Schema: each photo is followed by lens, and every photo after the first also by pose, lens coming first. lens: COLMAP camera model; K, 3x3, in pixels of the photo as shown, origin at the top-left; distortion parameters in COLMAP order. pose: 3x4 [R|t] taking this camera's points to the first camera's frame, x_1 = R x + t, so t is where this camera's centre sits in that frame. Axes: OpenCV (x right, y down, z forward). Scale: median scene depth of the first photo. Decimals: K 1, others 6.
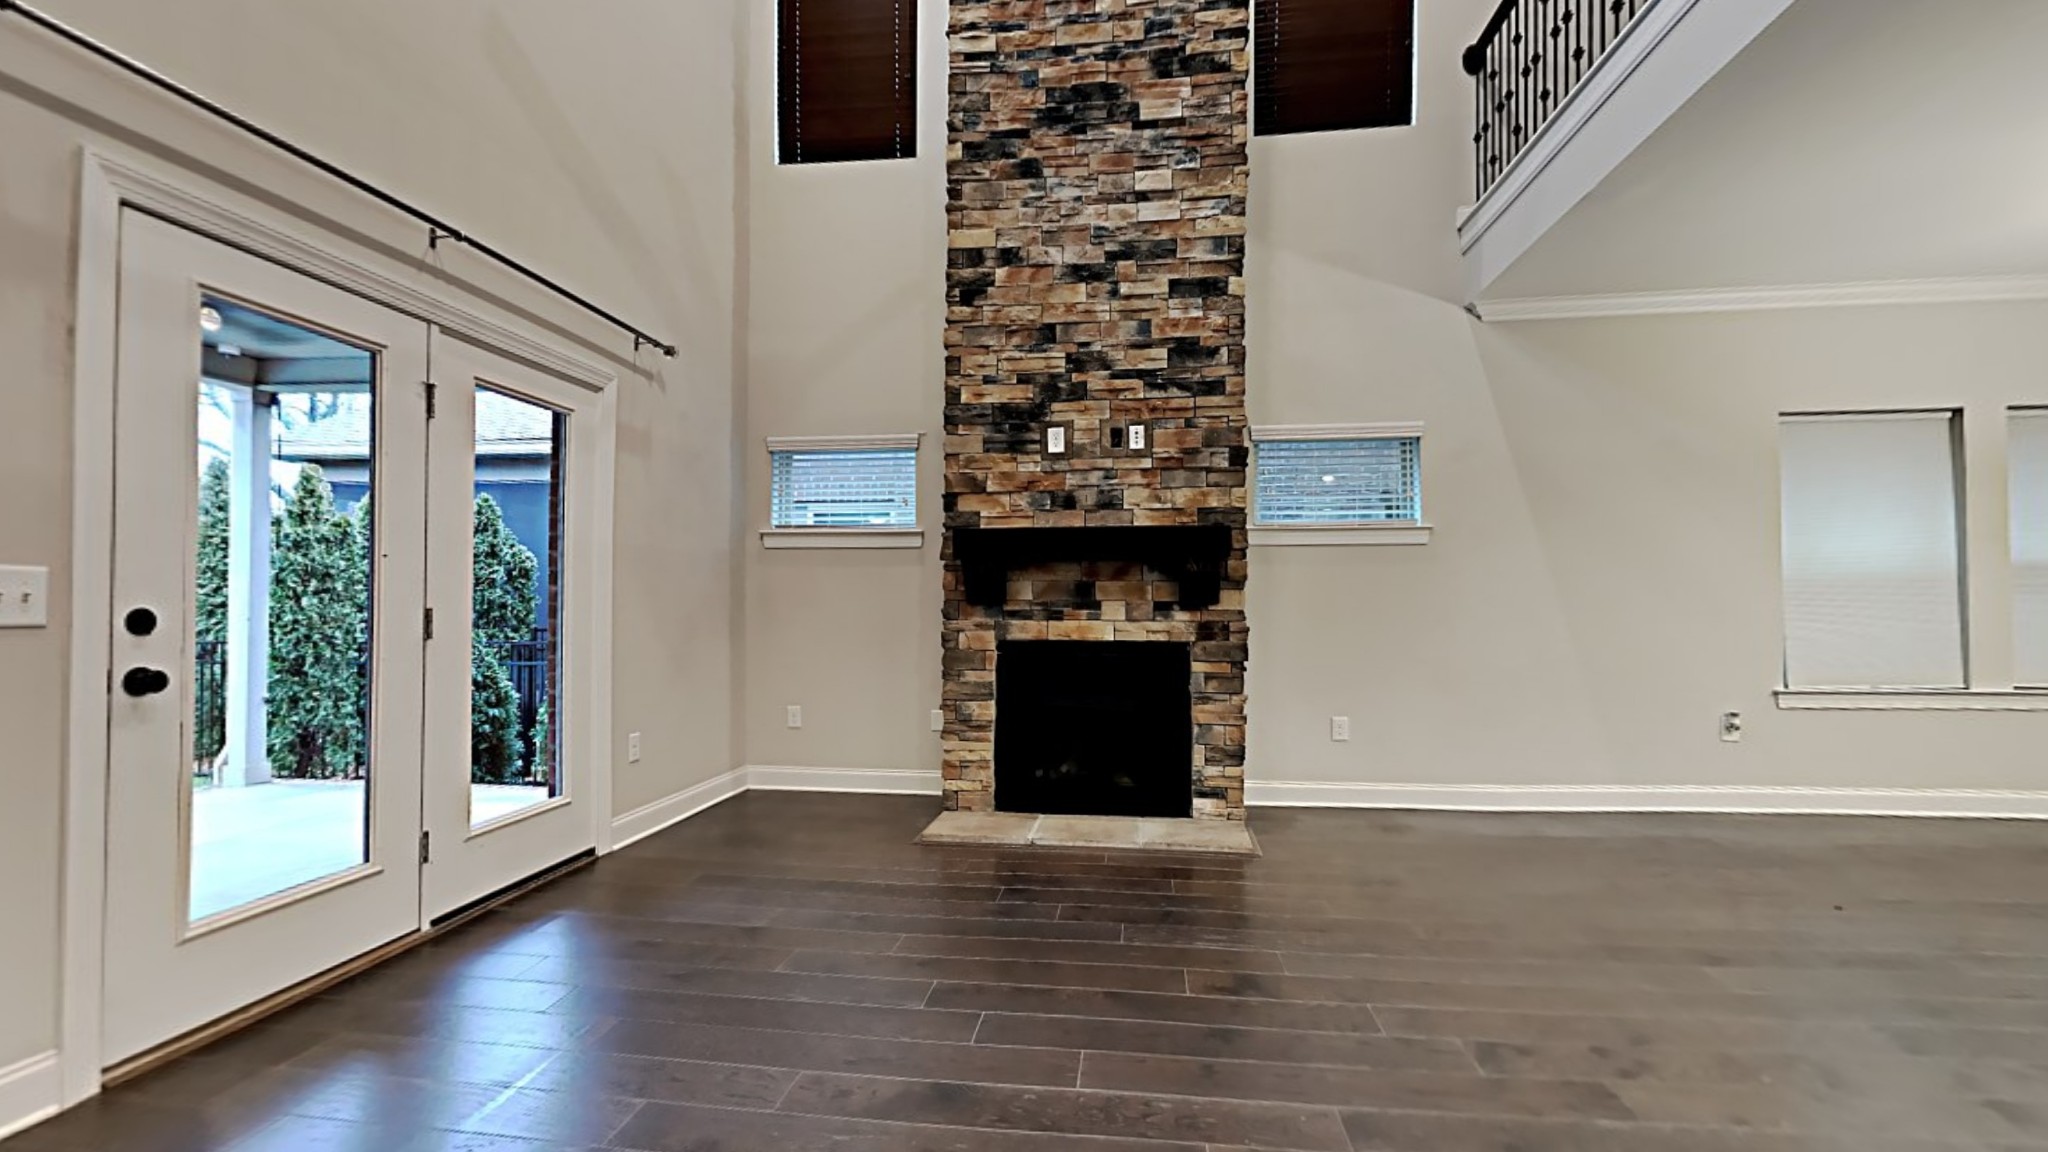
lens RADIAL K [[904.4, 0, 1039.0], [0, 904.4, 593.3], [0, 0, 1]] dist [0.011068, -0.002025]
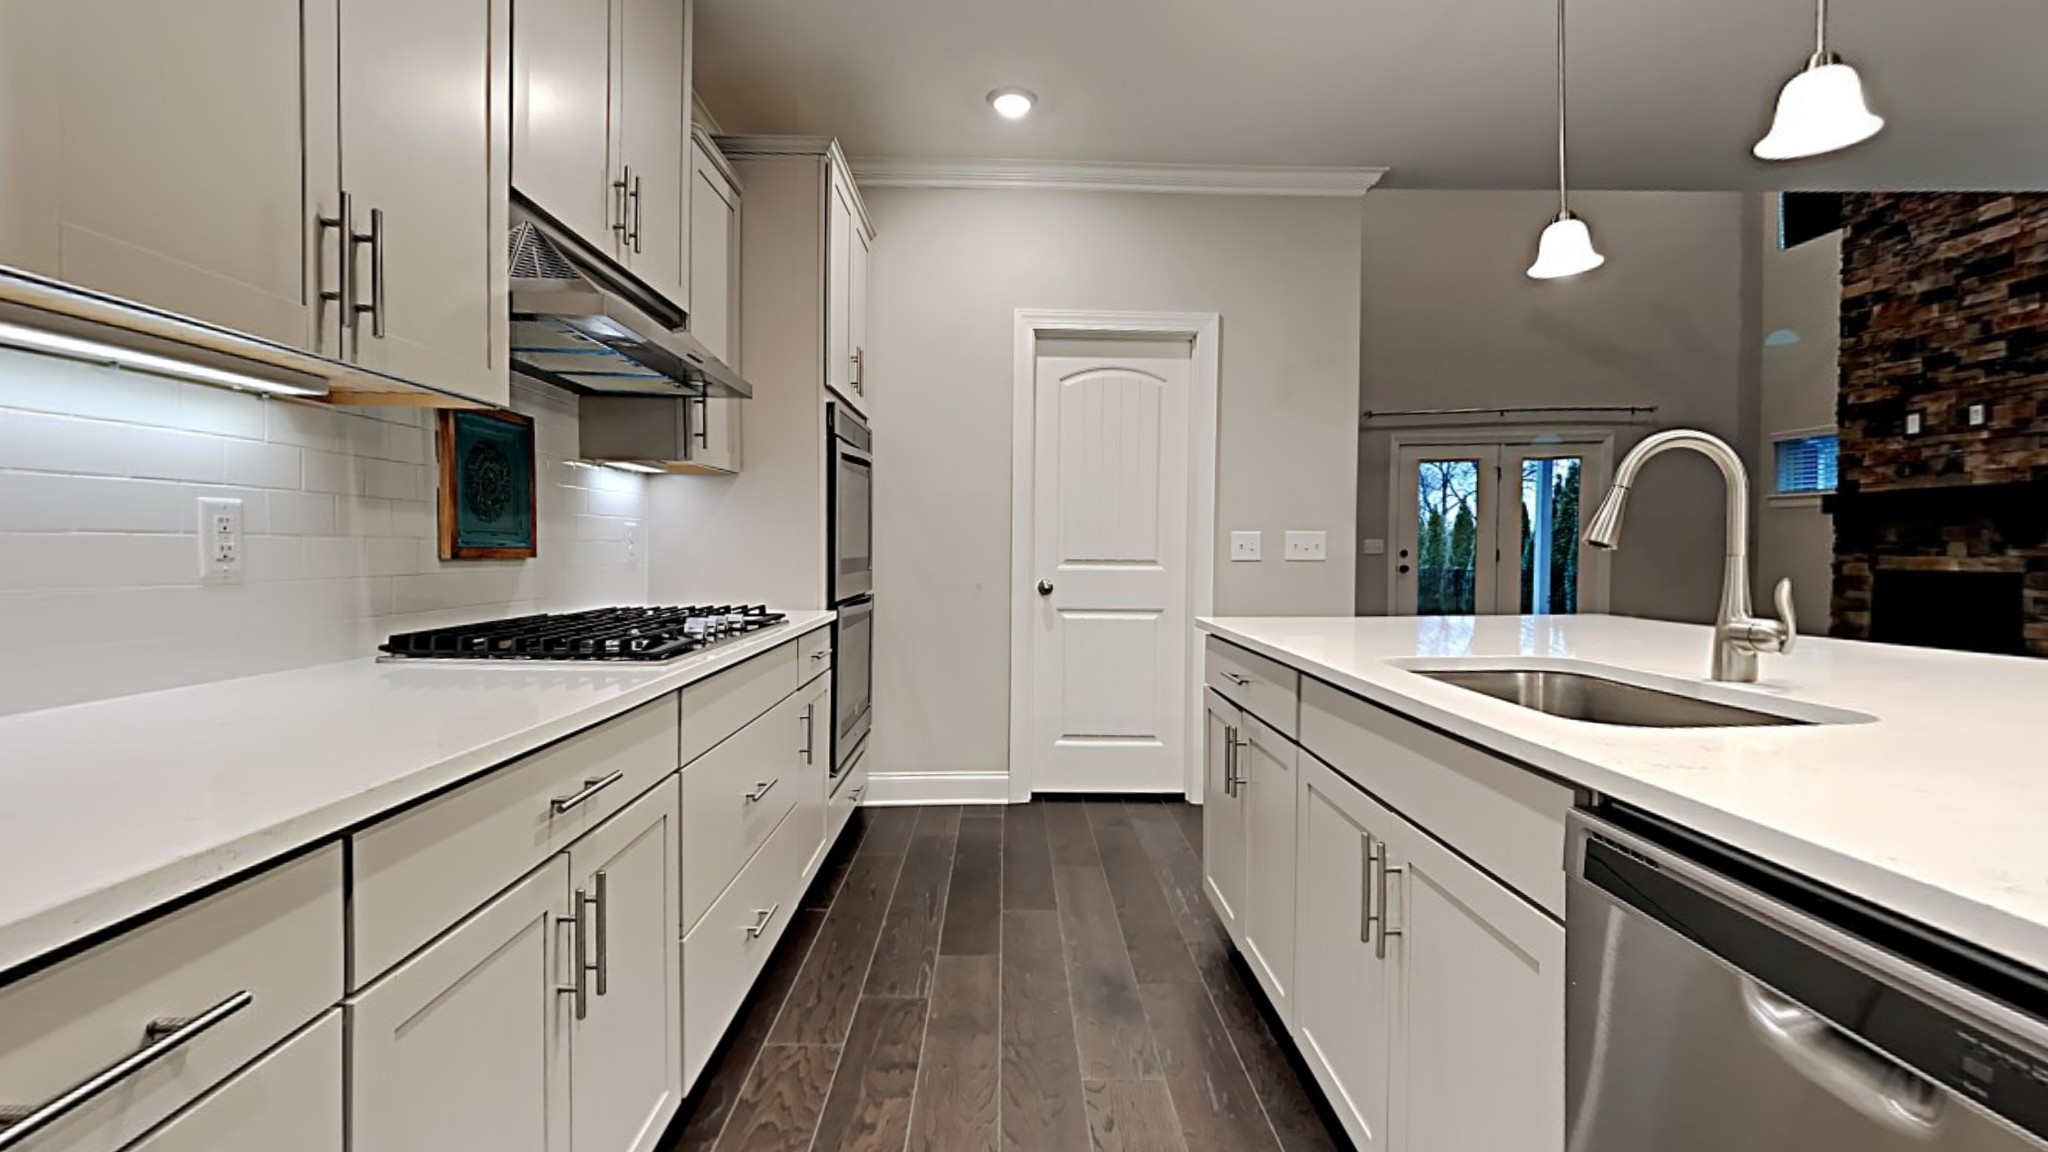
lens RADIAL K [[904.4, 0, 1032.6], [0, 904.4, 579.6], [0, 0, 1]] dist [0.011068, -0.002025]
pose [[0.173202, 0.030689, -0.984408, 1.170344], [0.023133, 0.999112, 0.035218, -0.014001], [0.984615, -0.028872, 0.172338, -0.563260]]
